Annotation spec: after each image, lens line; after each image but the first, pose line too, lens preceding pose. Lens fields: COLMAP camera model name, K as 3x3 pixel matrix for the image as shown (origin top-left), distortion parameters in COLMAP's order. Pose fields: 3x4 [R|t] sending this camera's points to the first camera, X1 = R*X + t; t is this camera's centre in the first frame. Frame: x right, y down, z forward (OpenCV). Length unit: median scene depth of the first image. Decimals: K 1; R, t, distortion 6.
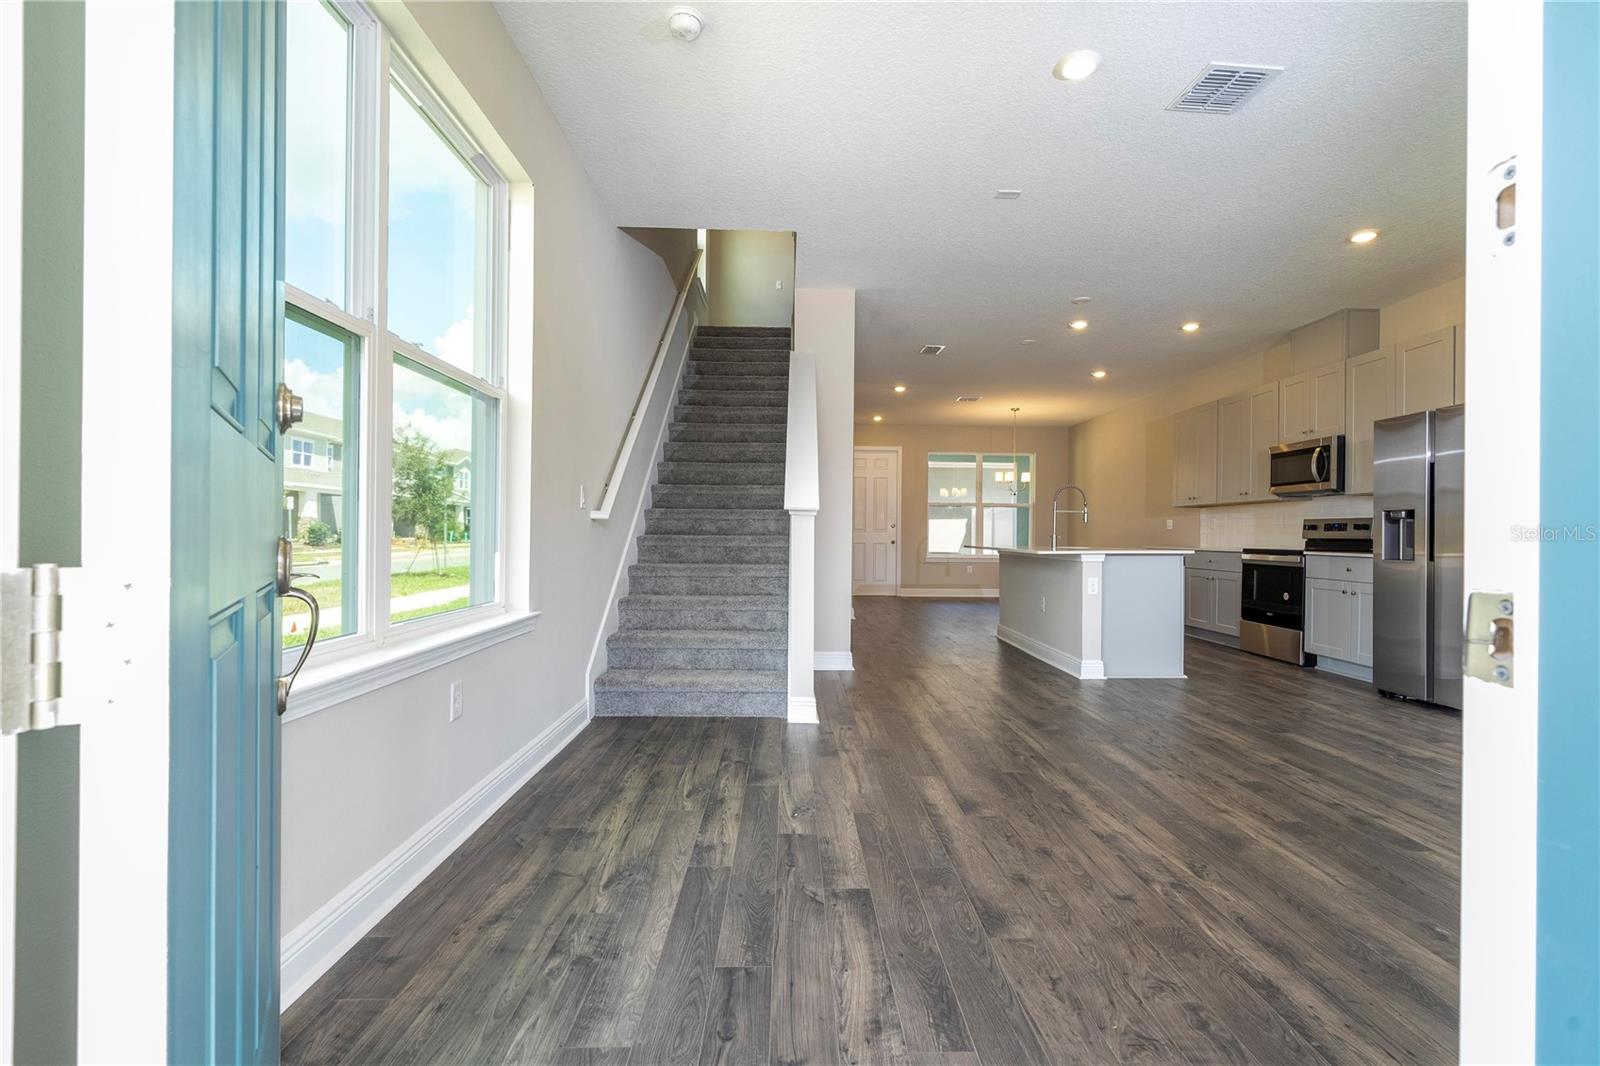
lens RADIAL K [[718.4, 0, 812.4], [0, 718.4, 535.4], [0, 0, 1]] dist [-0.000143, 0.000119]
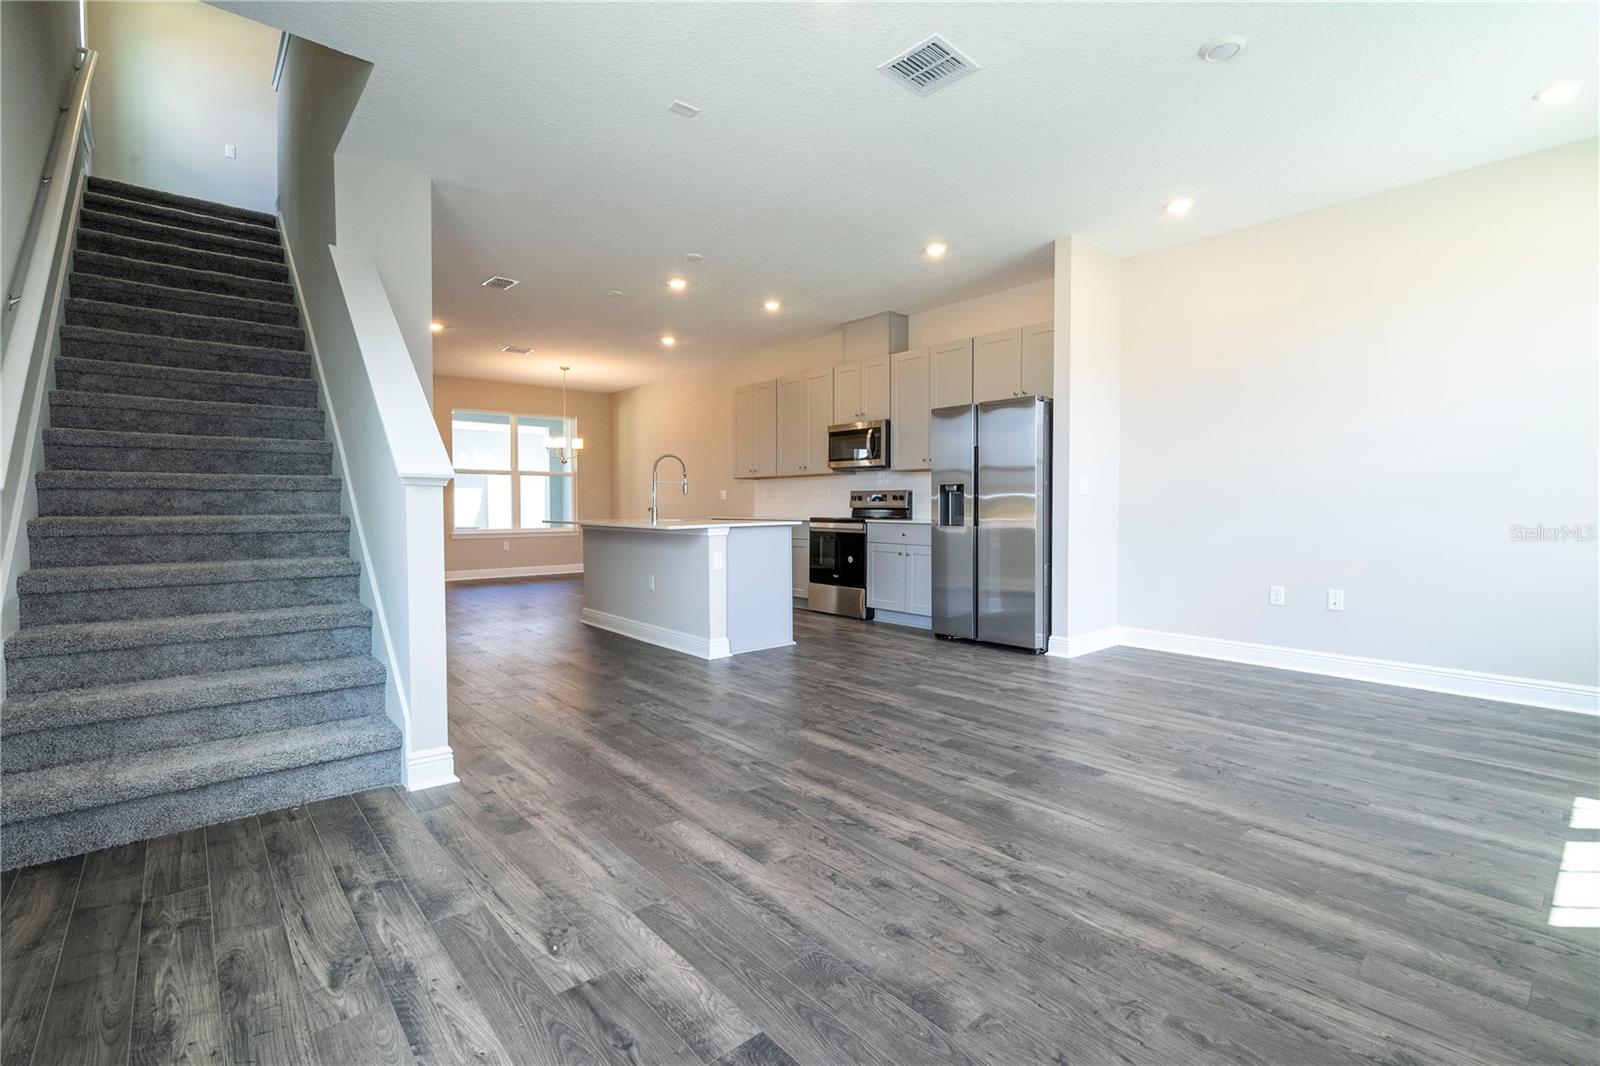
lens RADIAL K [[727.2, 0, 811.0], [0, 727.2, 524.6], [0, 0, 1]] dist [0.000869, 0.000831]
pose [[0.773932, -0.026961, 0.632695, -0.131166], [0.008919, 0.999458, 0.031680, -0.007839], [-0.633206, -0.018875, 0.773753, 0.181637]]
